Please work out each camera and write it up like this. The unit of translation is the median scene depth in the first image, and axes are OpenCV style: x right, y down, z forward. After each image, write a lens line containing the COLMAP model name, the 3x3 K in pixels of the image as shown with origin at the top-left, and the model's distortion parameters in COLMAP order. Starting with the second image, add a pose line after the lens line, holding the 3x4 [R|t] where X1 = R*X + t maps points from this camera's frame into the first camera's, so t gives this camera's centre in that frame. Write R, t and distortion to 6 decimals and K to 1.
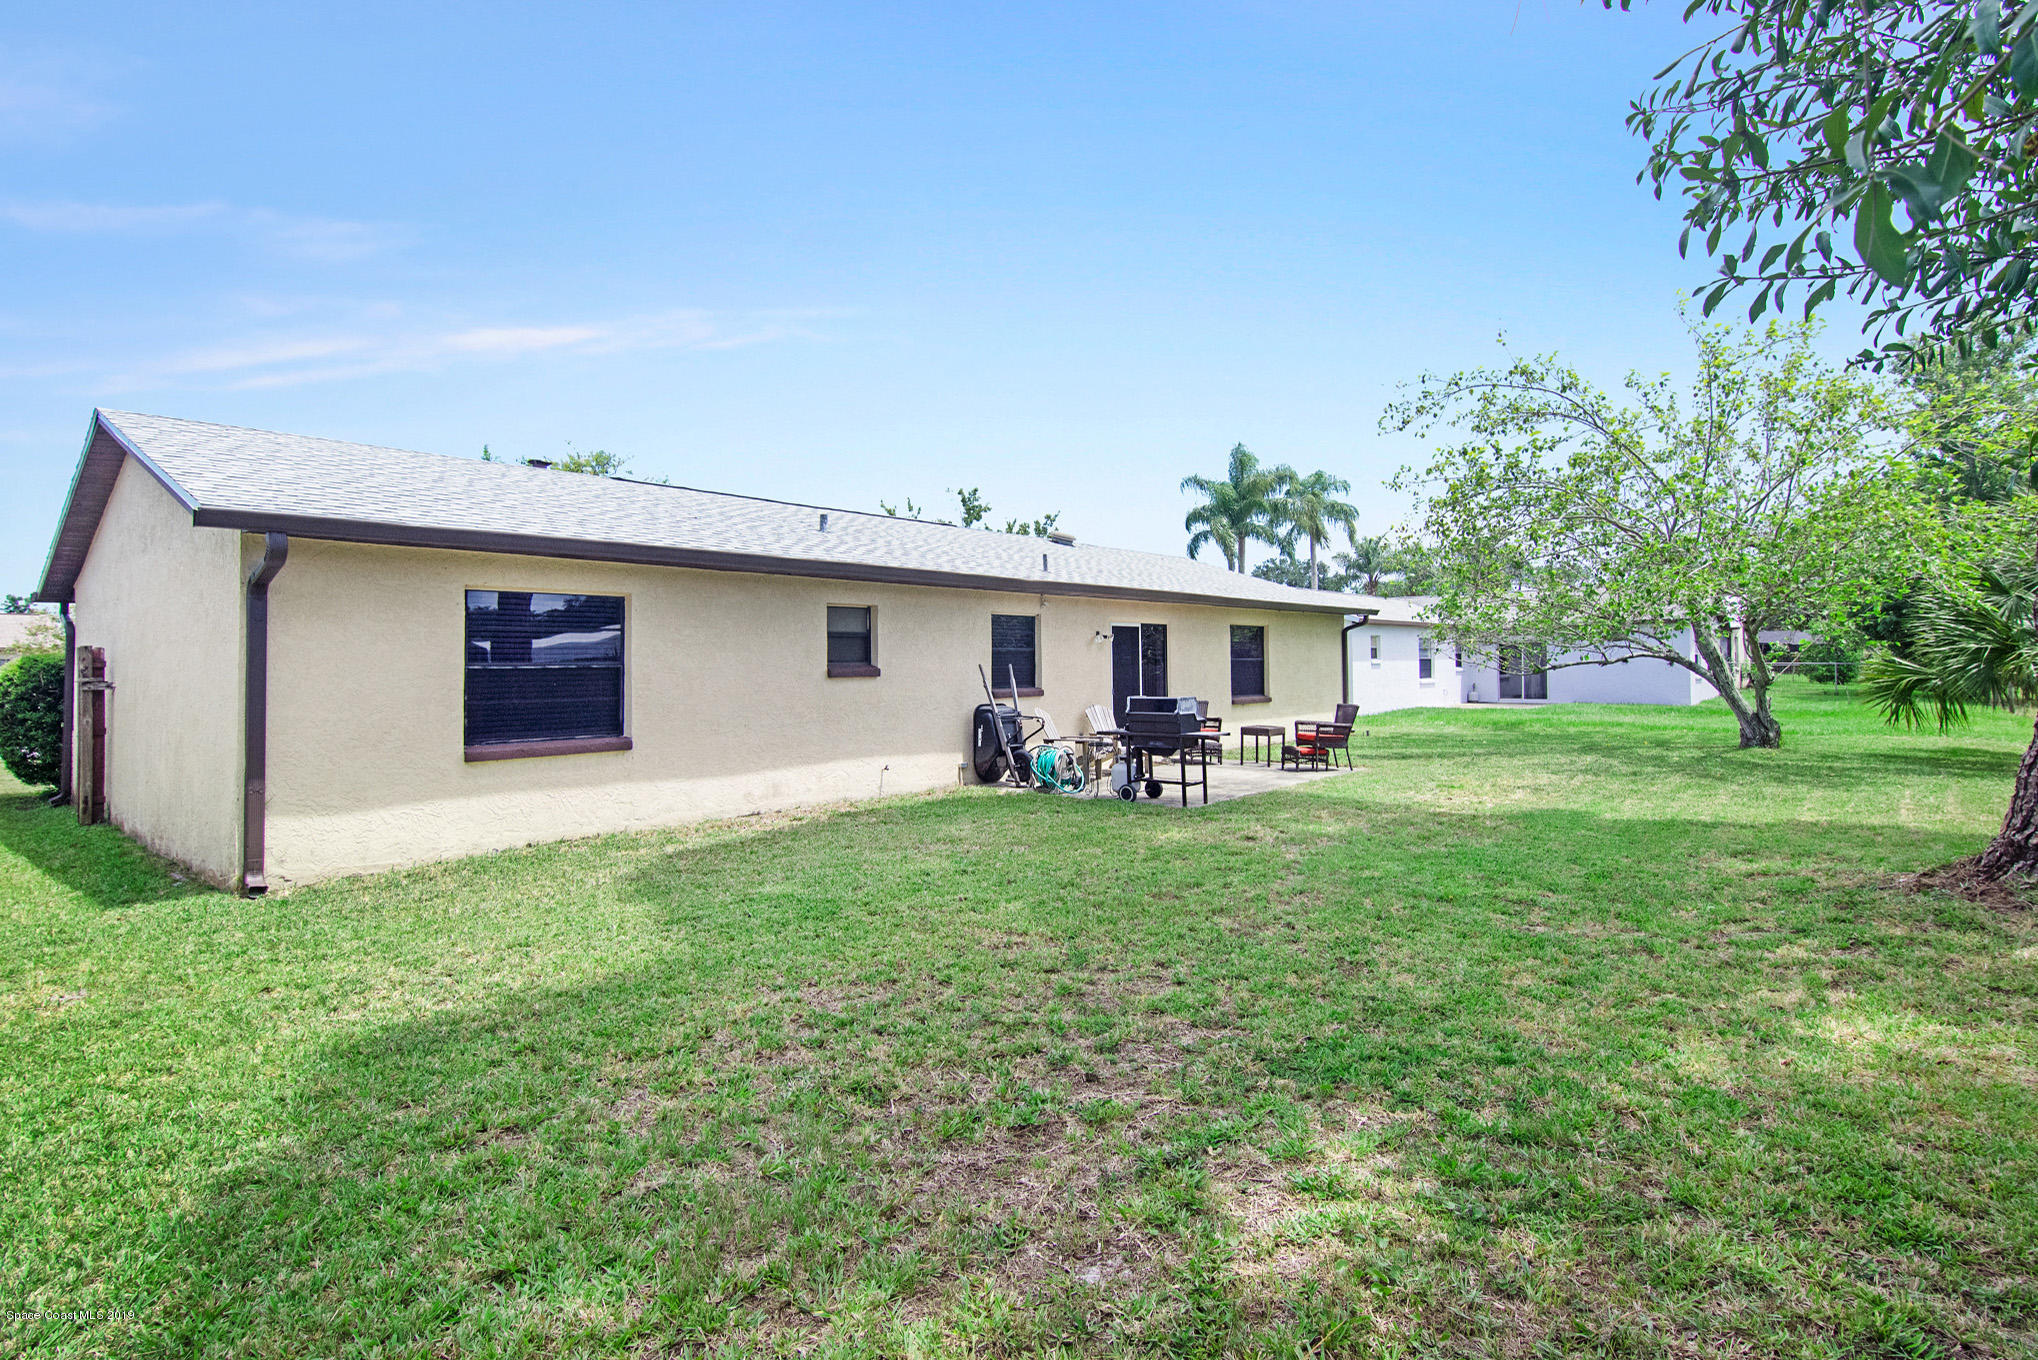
lens RADIAL K [[1013.6, 0, 1013.3], [0, 1013.6, 671.0], [0, 0, 1]] dist [-0.003929, -0.000568]
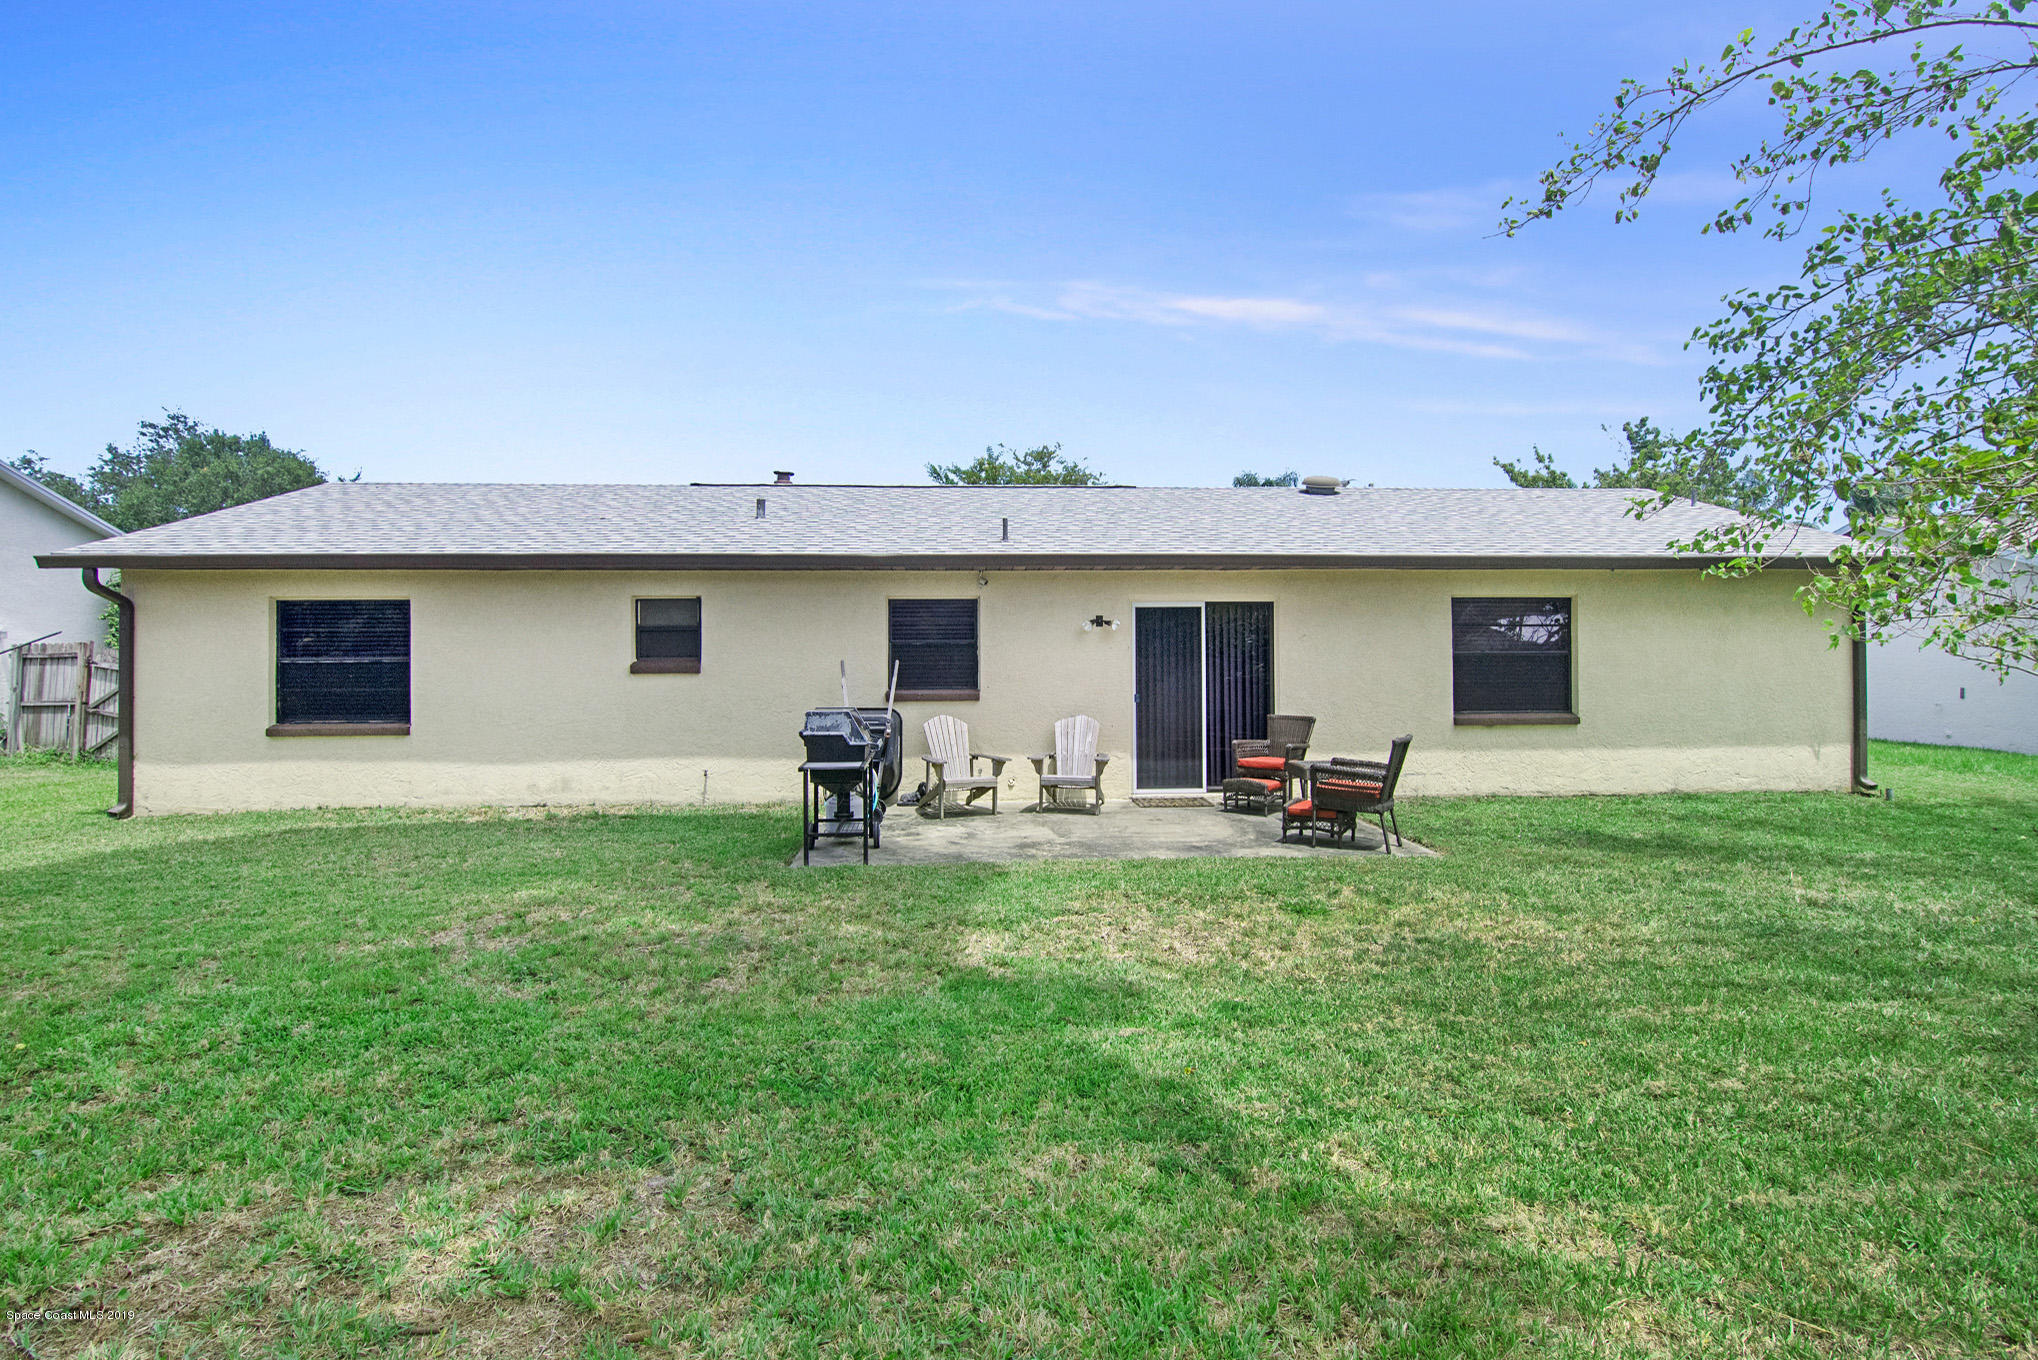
lens RADIAL K [[1013.6, 0, 1017.0], [0, 1013.6, 663.3], [0, 0, 1]] dist [-0.003929, -0.000568]
pose [[0.677826, 0.012278, -0.735120, 0.764651], [-0.007799, 0.999924, 0.009510, -0.014977], [0.735181, -0.000713, 0.677871, 0.608978]]
